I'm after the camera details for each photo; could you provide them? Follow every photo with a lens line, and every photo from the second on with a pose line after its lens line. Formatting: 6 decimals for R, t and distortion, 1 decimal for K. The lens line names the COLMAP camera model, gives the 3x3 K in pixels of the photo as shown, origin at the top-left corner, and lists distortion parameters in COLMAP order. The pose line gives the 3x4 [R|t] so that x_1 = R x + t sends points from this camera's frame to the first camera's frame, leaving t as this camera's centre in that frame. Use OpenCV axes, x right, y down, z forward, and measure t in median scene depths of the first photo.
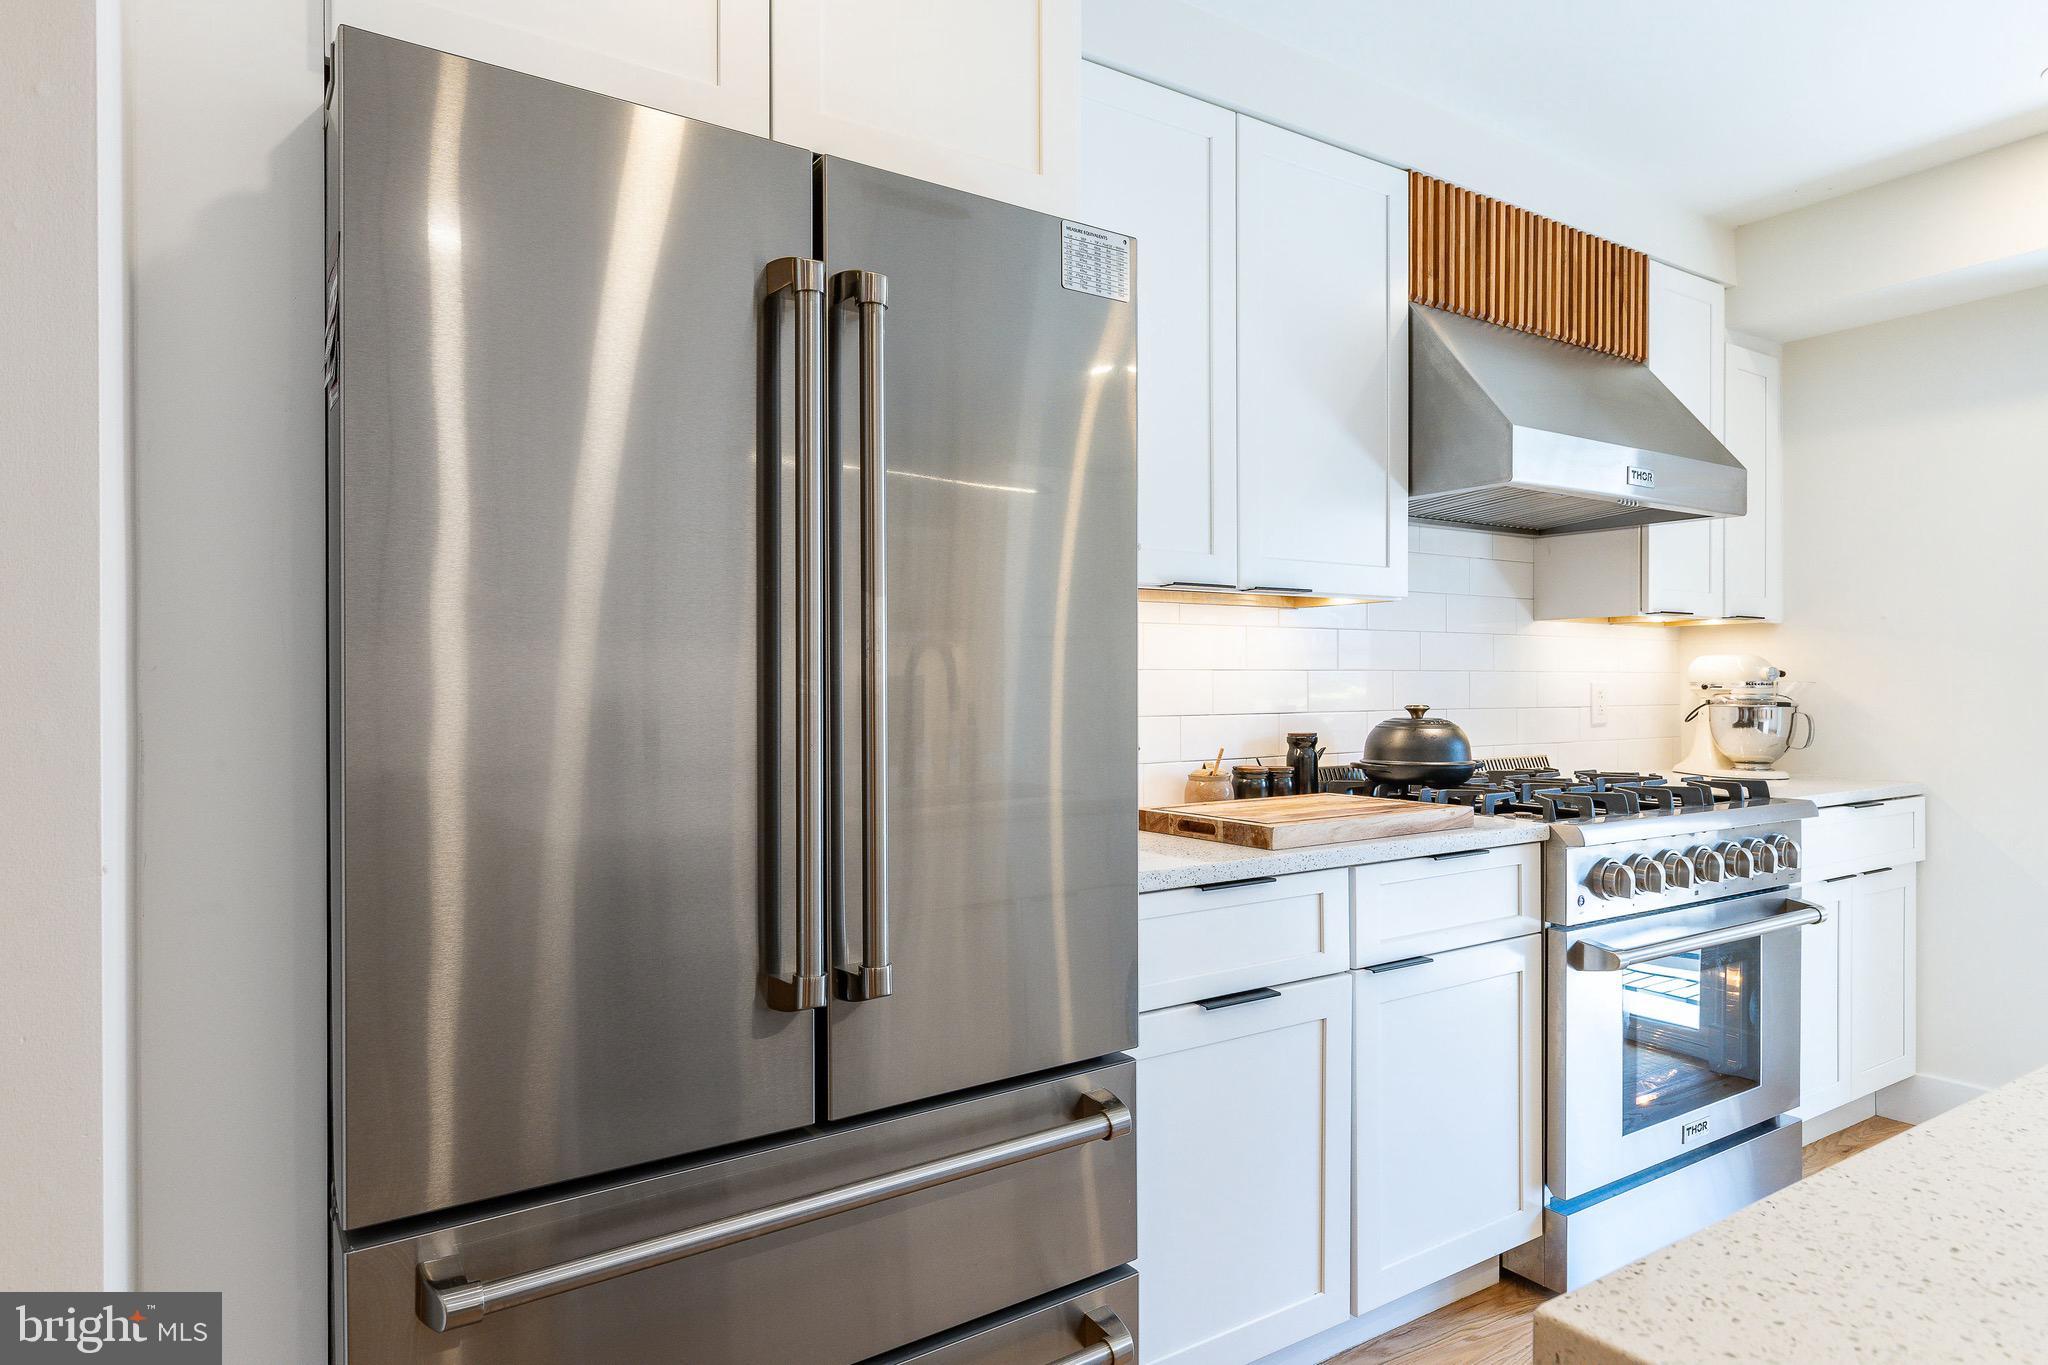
lens RADIAL K [[1193.4, 0, 1024.0], [0, 1193.4, 682.5], [0, 0, 1]] dist [0.003155, 0.000878]
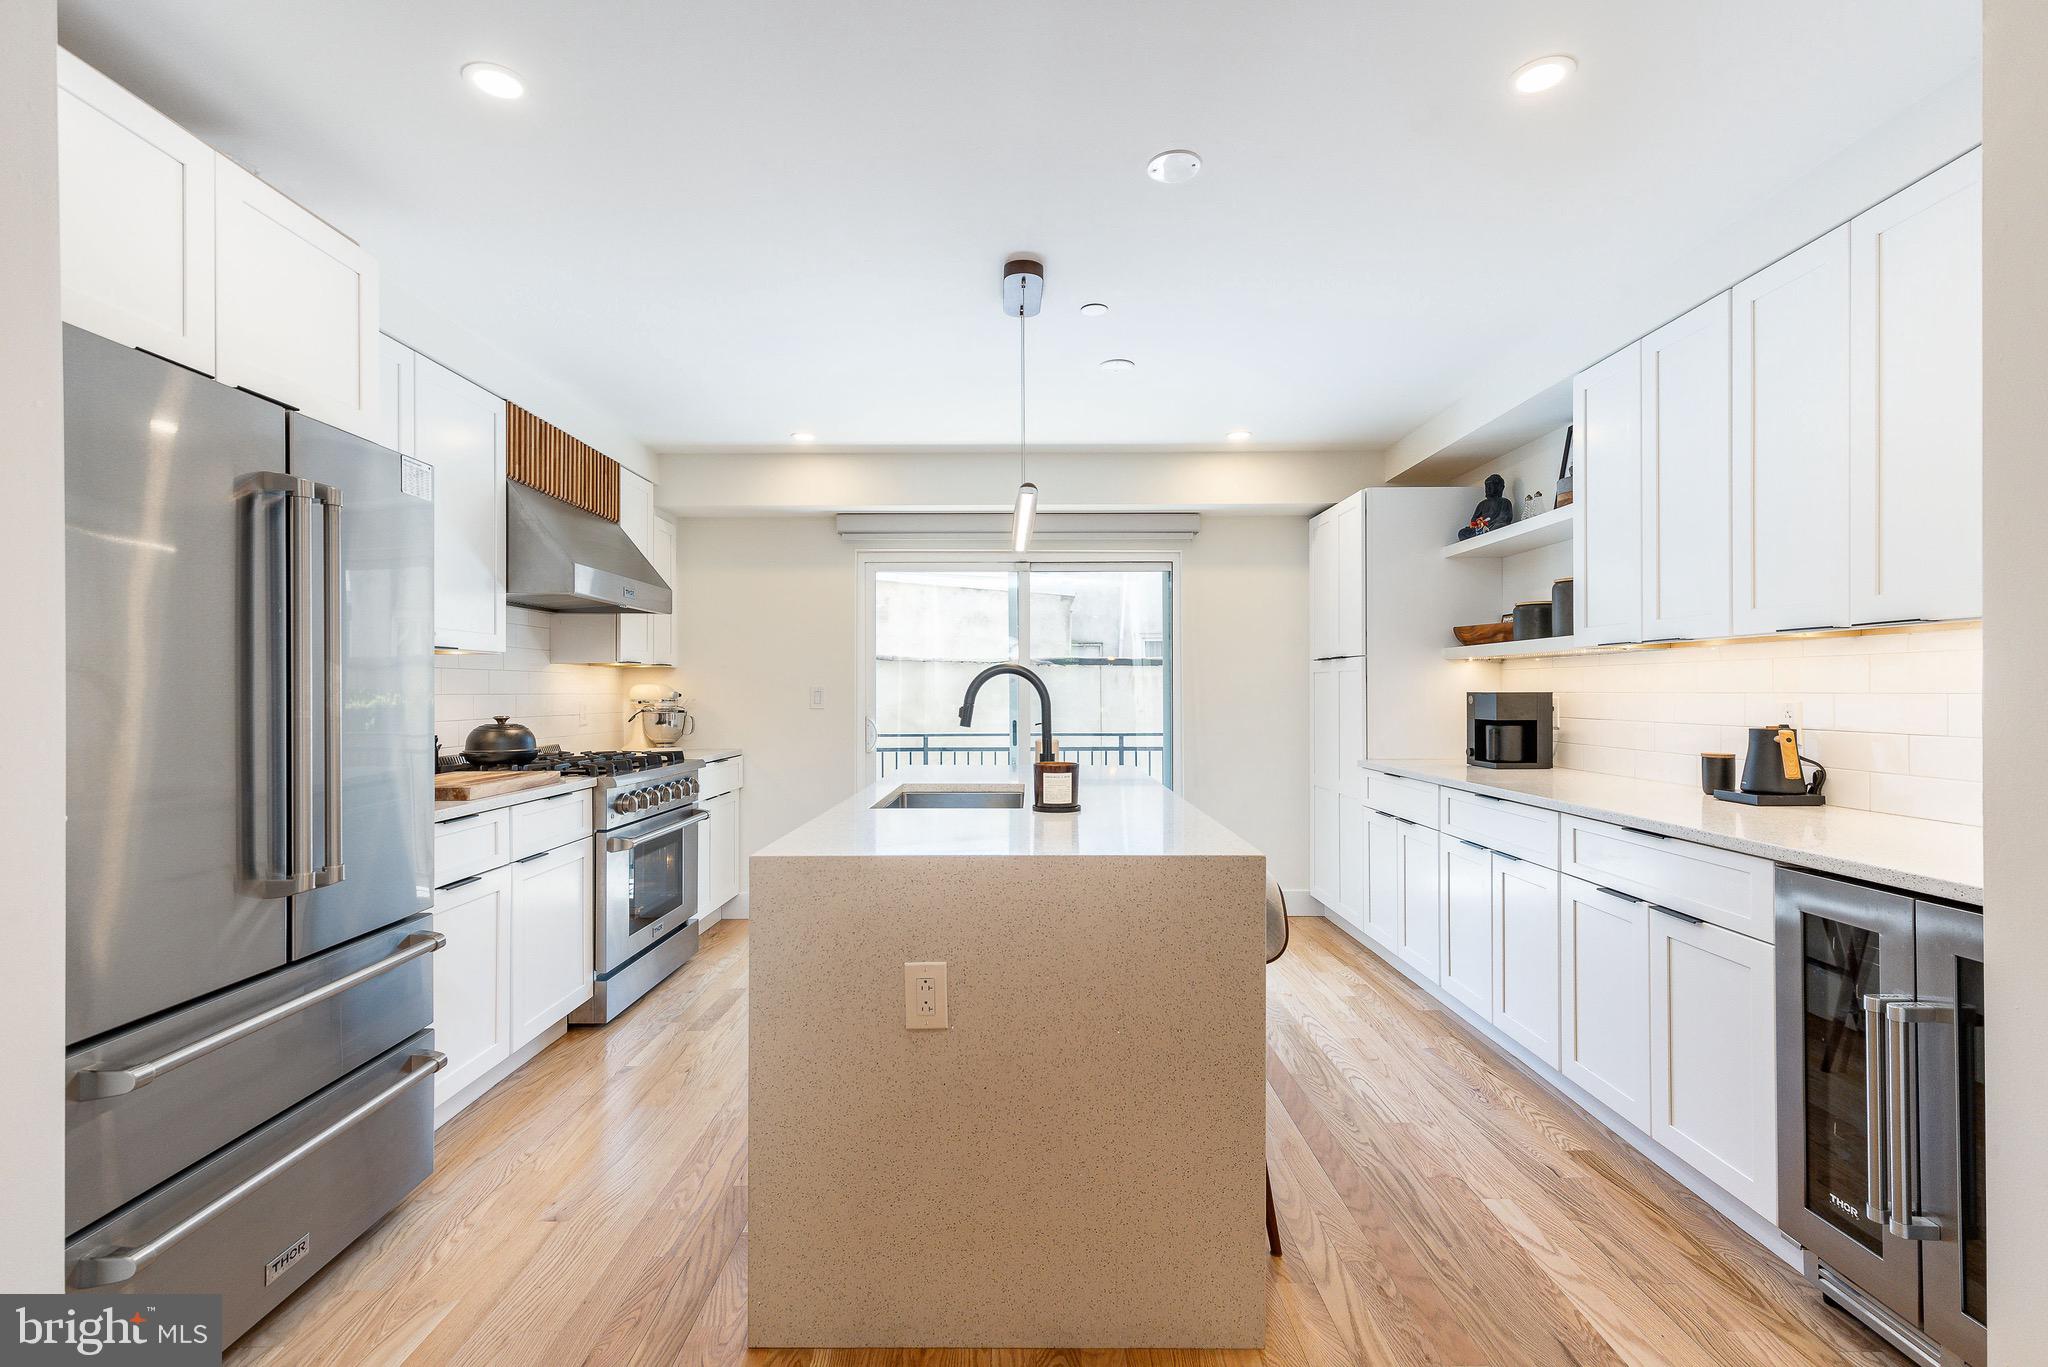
lens RADIAL K [[921.5, 0, 1024.0], [0, 921.5, 683.5], [0, 0, 1]] dist [-0.000426, -0.000002]
pose [[0.553158, 0.007844, 0.833039, -0.340127], [0.000949, 0.999949, -0.010046, -0.012946], [-0.833076, 0.006348, 0.553122, -0.314915]]
